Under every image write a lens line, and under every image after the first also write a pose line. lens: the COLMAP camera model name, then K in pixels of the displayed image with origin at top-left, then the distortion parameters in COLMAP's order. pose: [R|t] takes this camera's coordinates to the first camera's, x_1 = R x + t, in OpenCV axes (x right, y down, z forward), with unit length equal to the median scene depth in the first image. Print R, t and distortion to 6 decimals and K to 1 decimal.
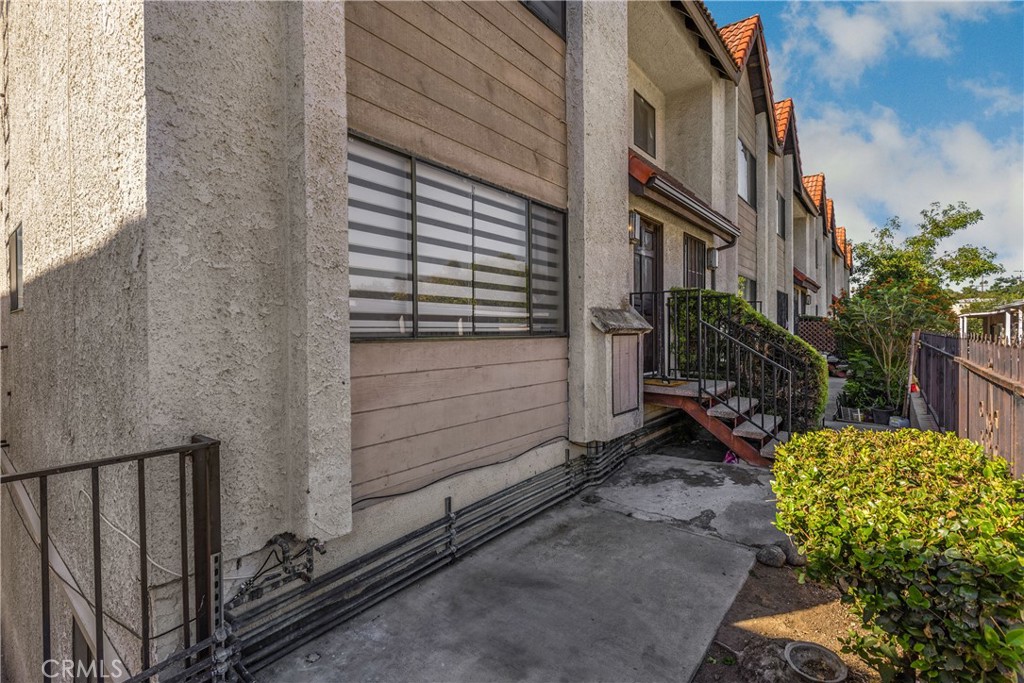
lens RADIAL K [[456.3, 0, 509.6], [0, 456.3, 336.8], [0, 0, 1]] dist [0.000788, 0.000193]
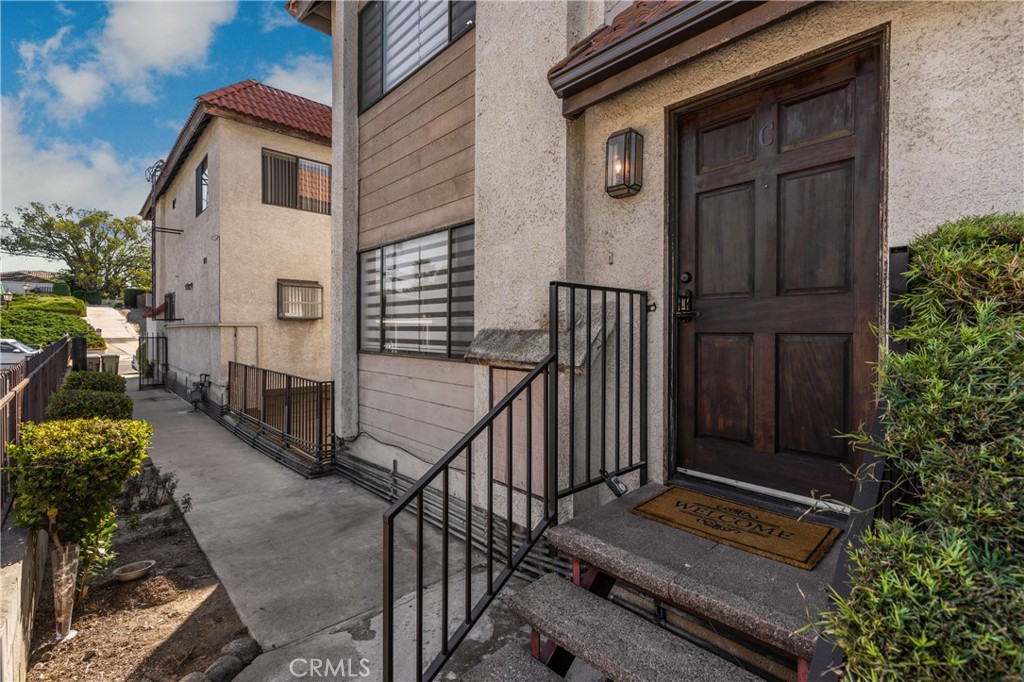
lens RADIAL K [[456.3, 0, 511.0], [0, 456.3, 335.2], [0, 0, 1]] dist [0.000788, 0.000193]
pose [[-0.129353, 0.015138, -0.991483, 1.174485], [-0.020130, 0.999637, 0.017889, -0.085102], [0.991394, 0.022272, -0.129001, 1.413763]]
